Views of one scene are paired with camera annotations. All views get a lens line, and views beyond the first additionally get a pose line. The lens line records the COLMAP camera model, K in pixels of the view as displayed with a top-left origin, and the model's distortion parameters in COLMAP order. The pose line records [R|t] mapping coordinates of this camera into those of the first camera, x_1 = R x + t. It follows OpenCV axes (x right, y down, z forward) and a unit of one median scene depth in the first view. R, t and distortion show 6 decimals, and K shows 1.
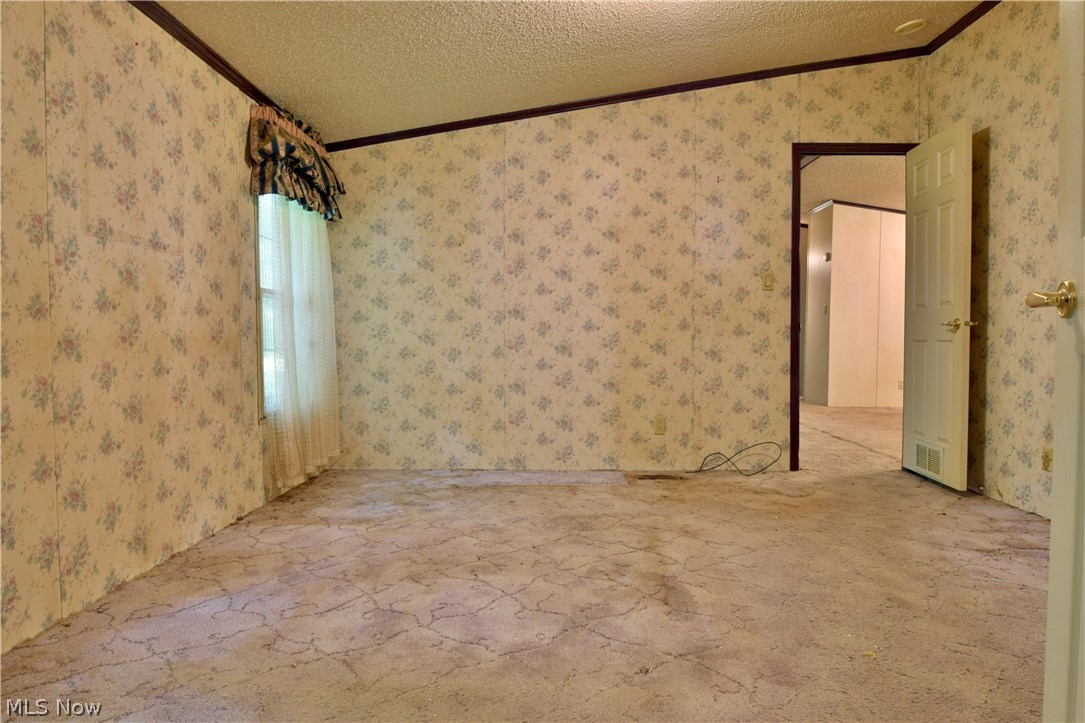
lens RADIAL K [[657.8, 0, 538.6], [0, 657.8, 362.6], [0, 0, 1]] dist [-0.010245, -0.007799]
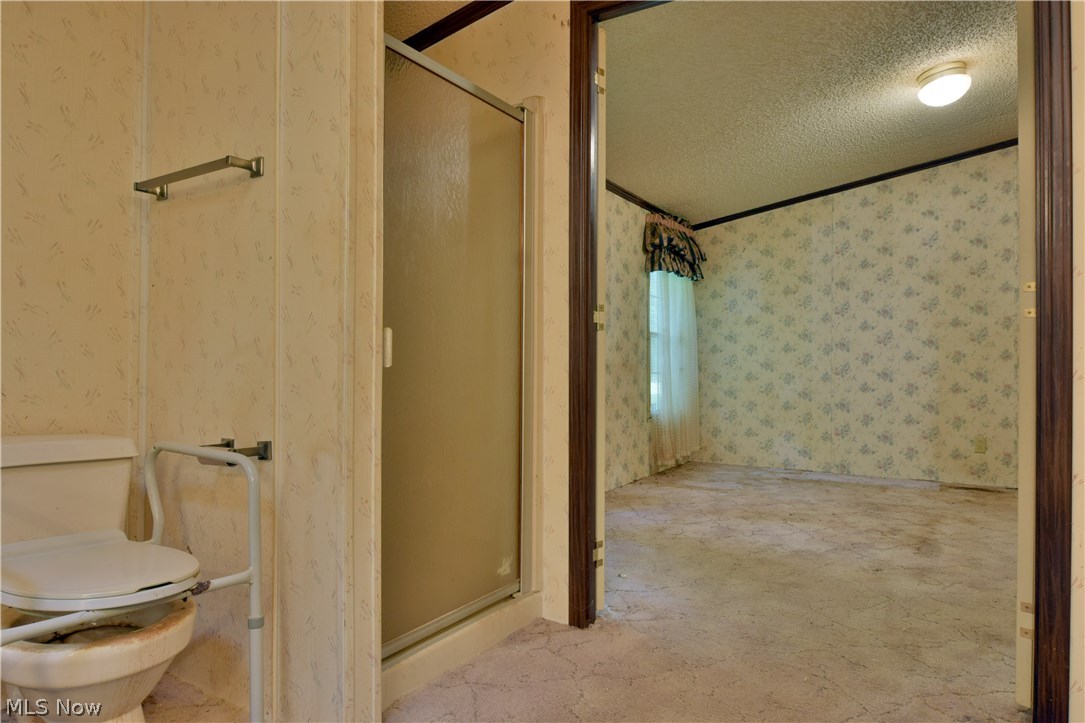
lens RADIAL K [[657.8, 0, 538.6], [0, 657.8, 362.6], [0, 0, 1]] dist [-0.010245, -0.007799]
pose [[0.859749, 0.004510, -0.510696, 0.106085], [-0.024669, 0.999160, -0.032707, 0.010657], [0.510120, 0.040718, 0.859139, -0.349139]]
